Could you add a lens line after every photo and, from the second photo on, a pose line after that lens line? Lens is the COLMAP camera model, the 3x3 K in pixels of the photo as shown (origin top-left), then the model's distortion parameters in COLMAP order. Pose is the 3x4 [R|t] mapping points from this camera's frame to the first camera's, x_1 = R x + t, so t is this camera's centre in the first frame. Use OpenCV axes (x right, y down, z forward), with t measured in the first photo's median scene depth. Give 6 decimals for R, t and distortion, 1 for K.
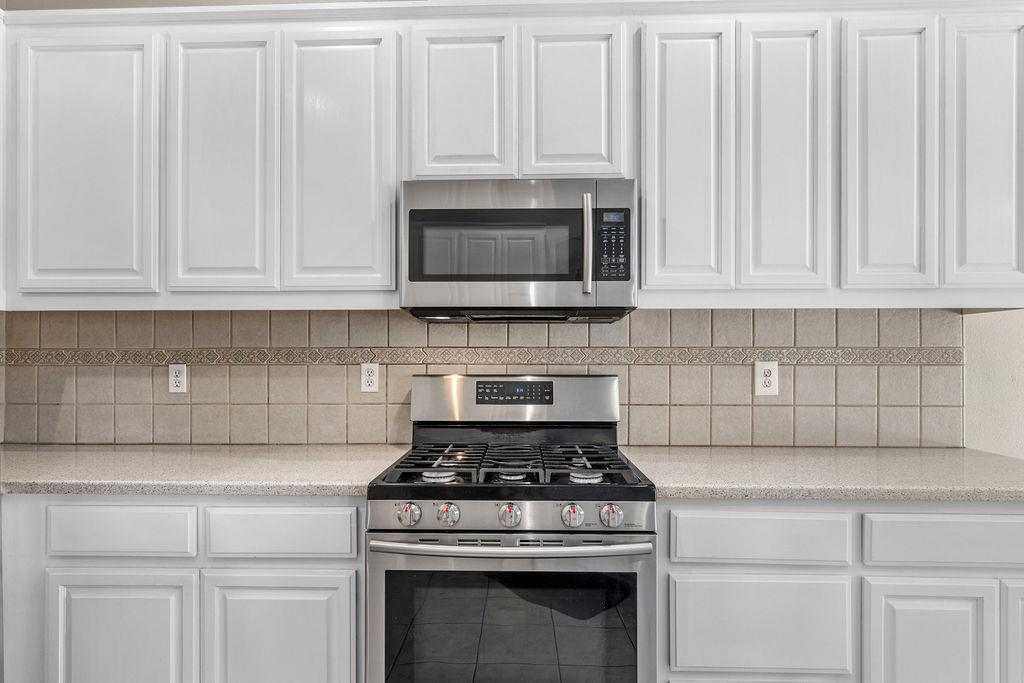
lens RADIAL K [[519.5, 0, 512.3], [0, 519.5, 352.2], [0, 0, 1]] dist [0.001659, 0.000411]
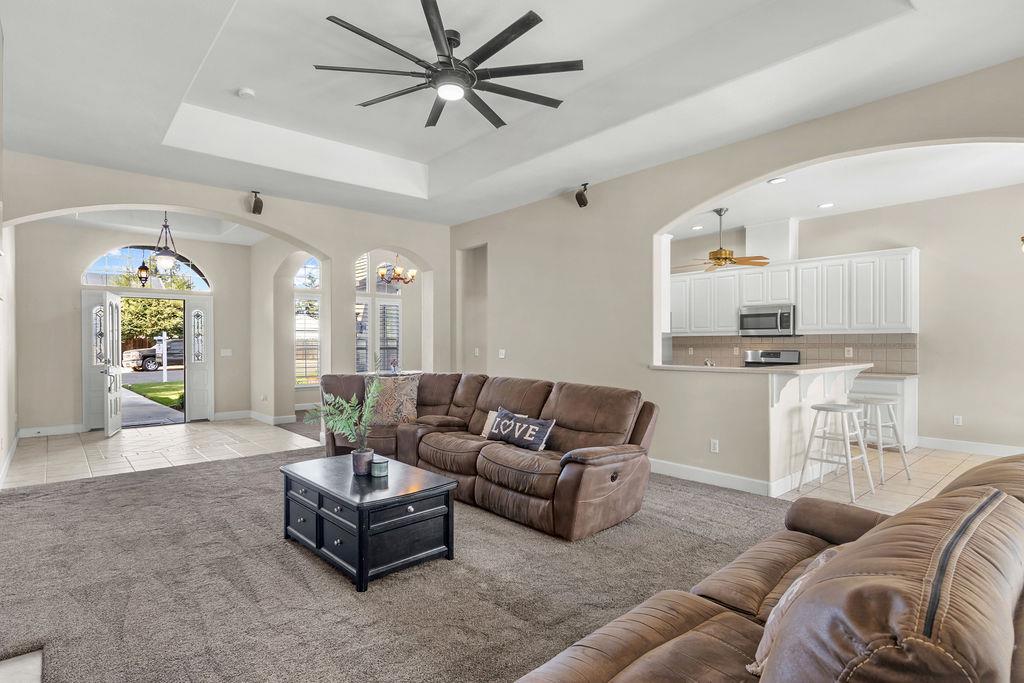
lens RADIAL K [[521.4, 0, 512.0], [0, 521.4, 341.5], [0, 0, 1]] dist [0.000544, 0.000039]
pose [[0.681520, -0.004545, -0.731785, 1.764977], [0.008503, 0.999962, 0.001708, -0.055574], [0.731750, -0.007386, 0.681533, -3.552019]]
